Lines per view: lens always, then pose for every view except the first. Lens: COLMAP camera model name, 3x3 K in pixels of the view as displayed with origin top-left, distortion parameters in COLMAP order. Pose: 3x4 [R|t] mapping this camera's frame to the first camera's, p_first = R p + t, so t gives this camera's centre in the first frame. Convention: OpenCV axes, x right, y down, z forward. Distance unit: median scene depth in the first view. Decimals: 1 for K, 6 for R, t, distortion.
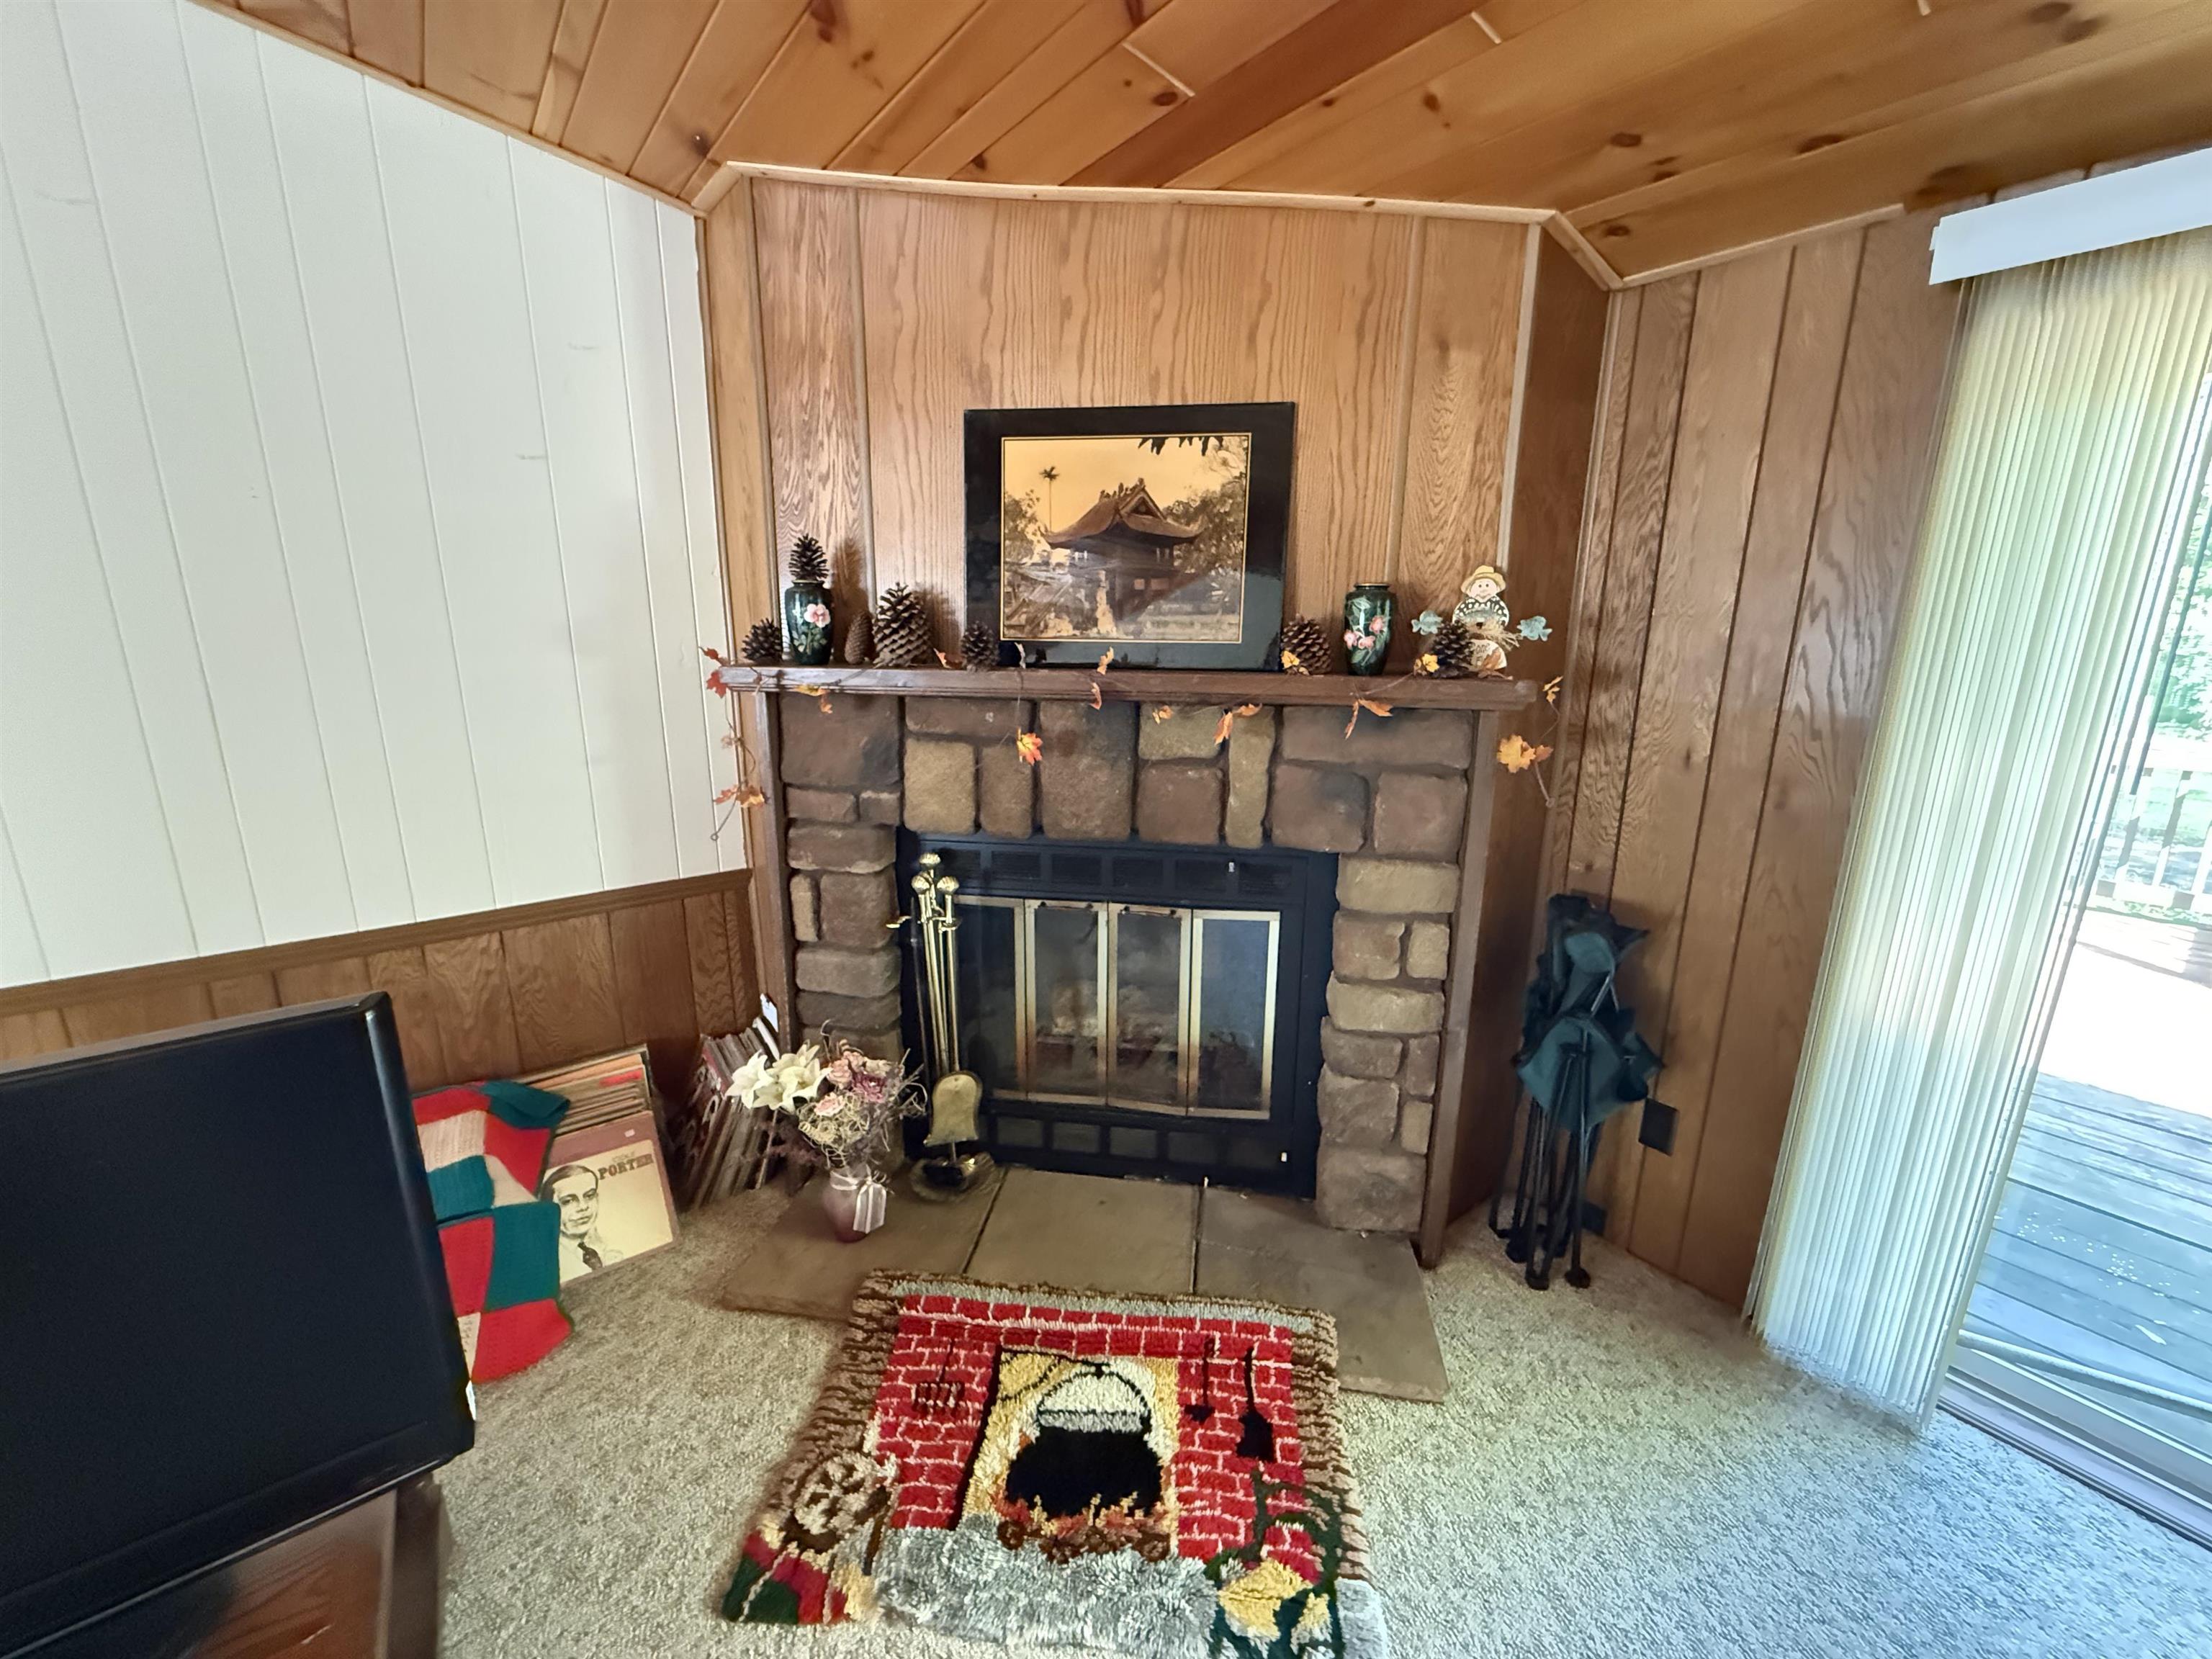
lens RADIAL K [[876.6, 0, 1105.1], [0, 876.6, 829.8], [0, 0, 1]] dist [-0.001203, -0.000420]
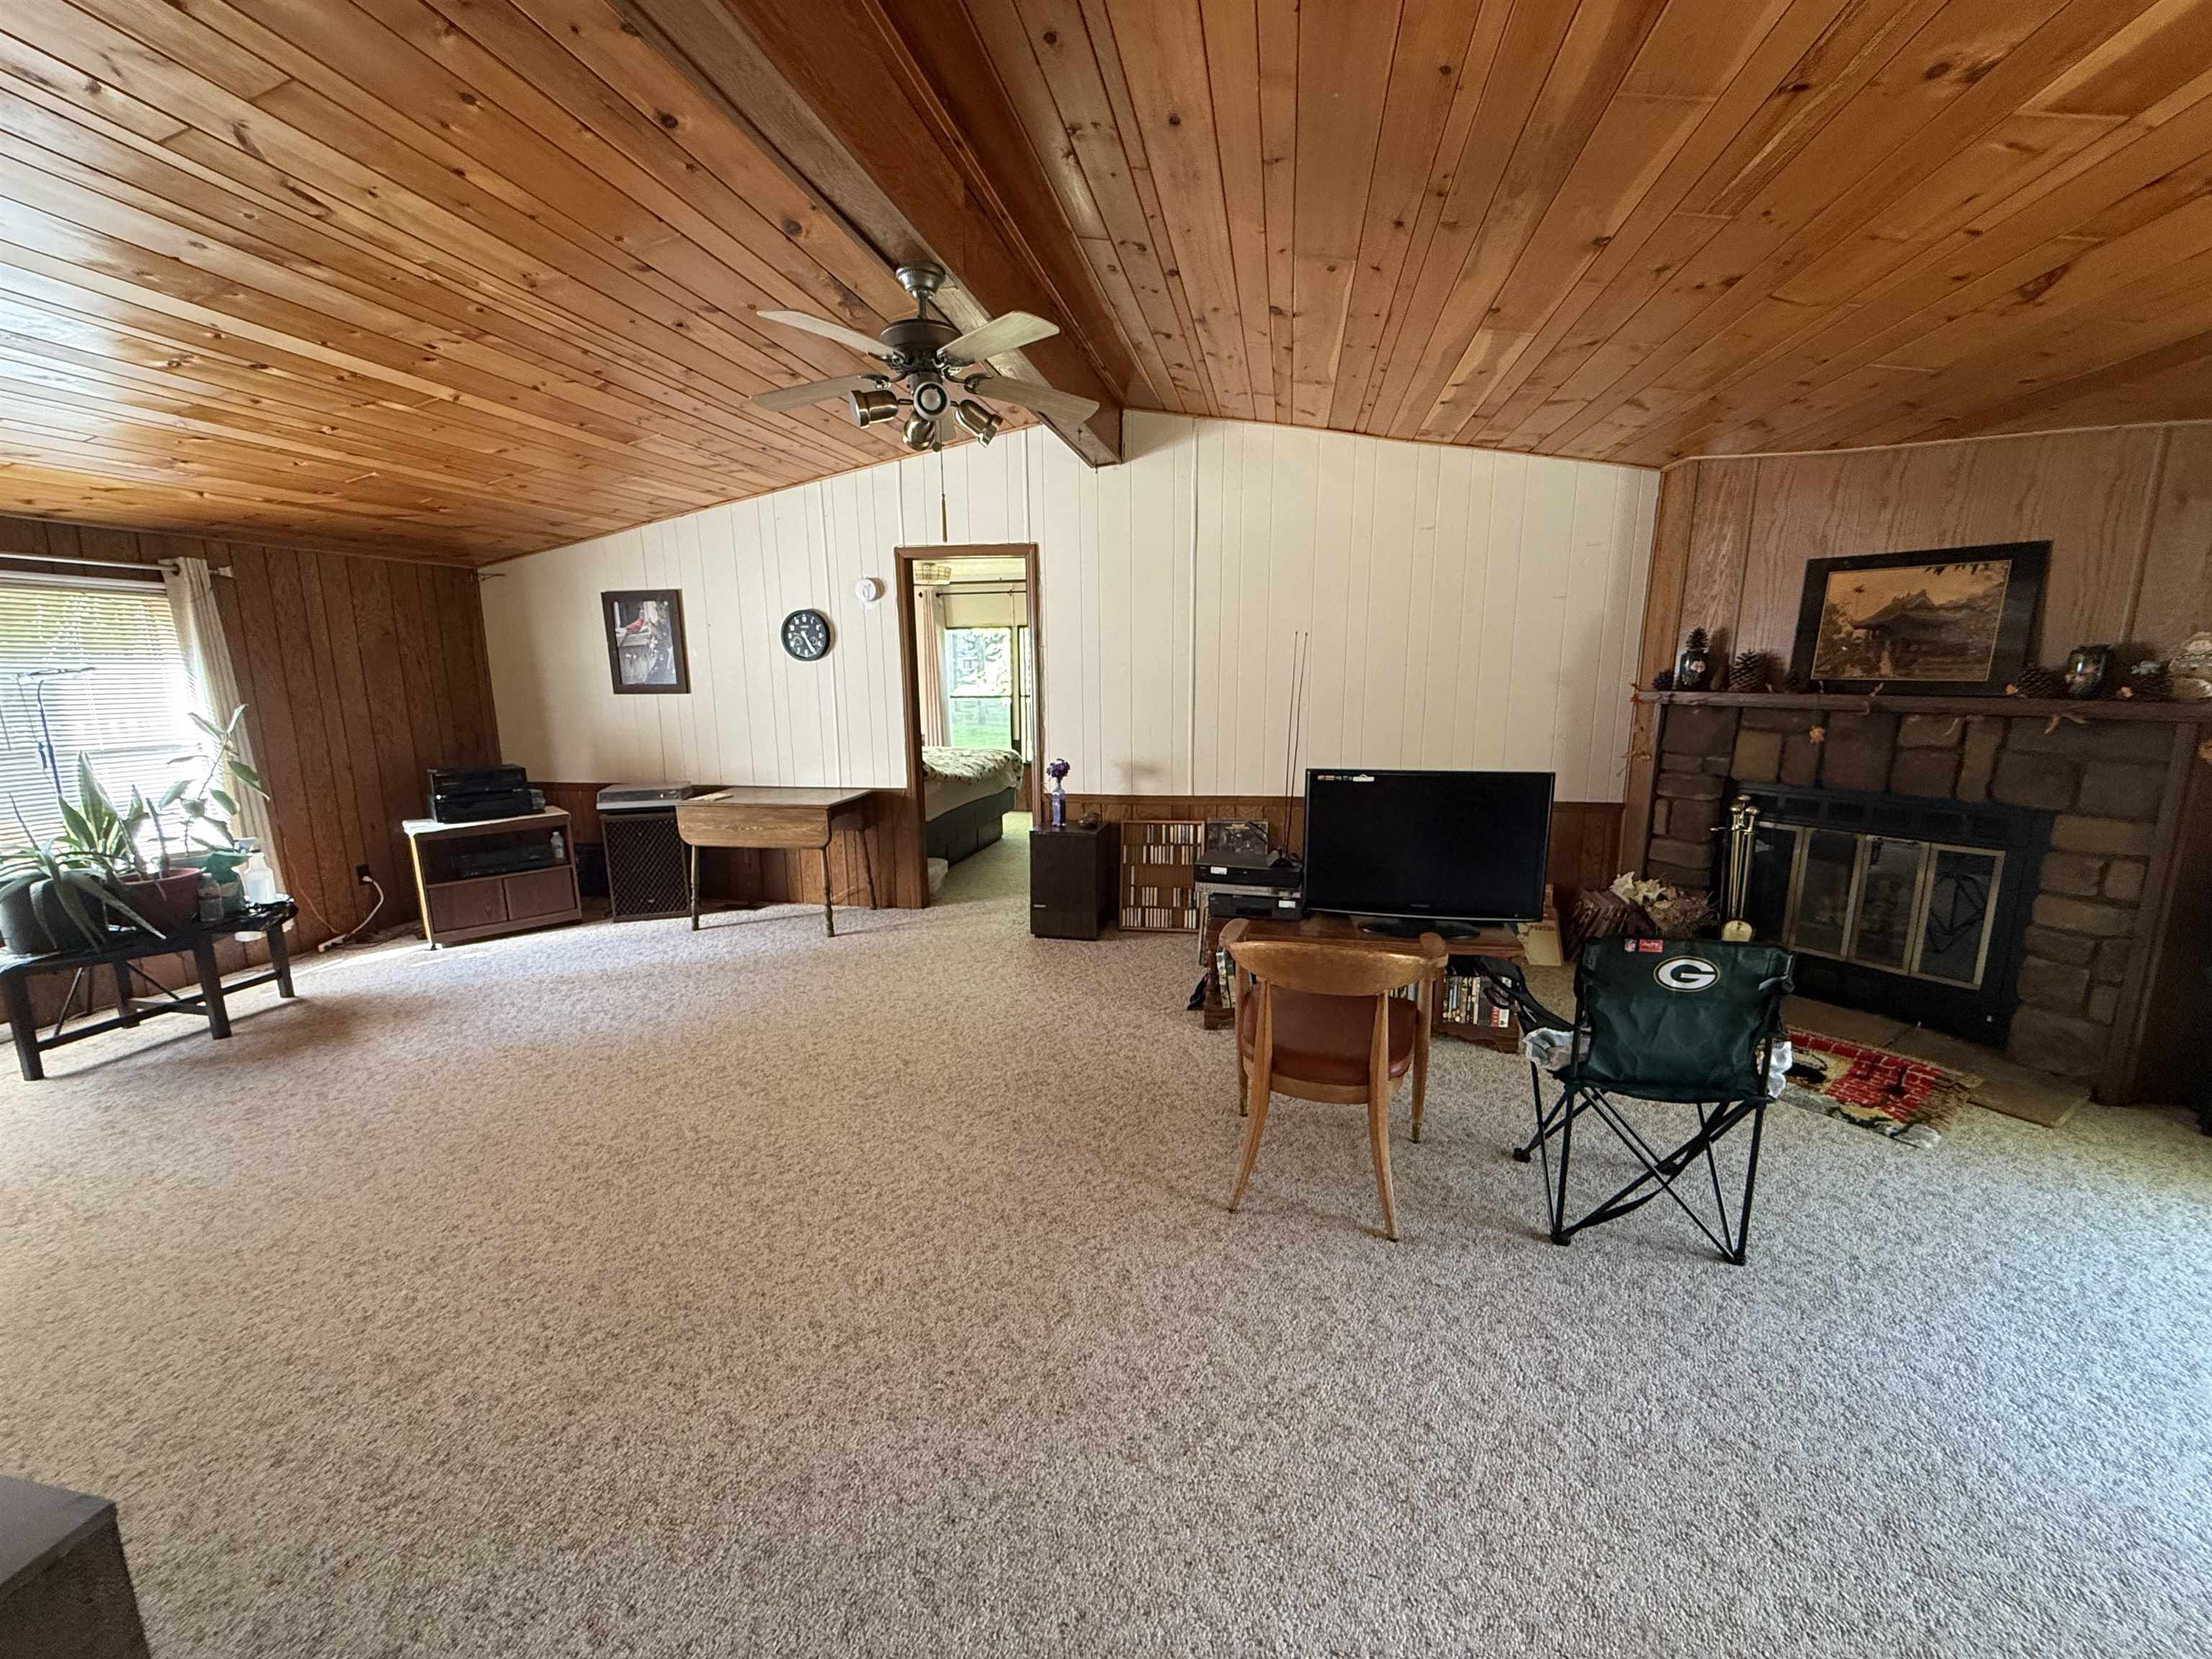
lens RADIAL K [[876.6, 0, 1099.7], [0, 876.6, 828.0], [0, 0, 1]] dist [-0.001203, -0.000420]
pose [[0.657535, 0.126030, -0.742808, 0.314571], [-0.164530, 0.986134, 0.021671, 0.309077], [0.735240, 0.107965, 0.669154, -1.342263]]
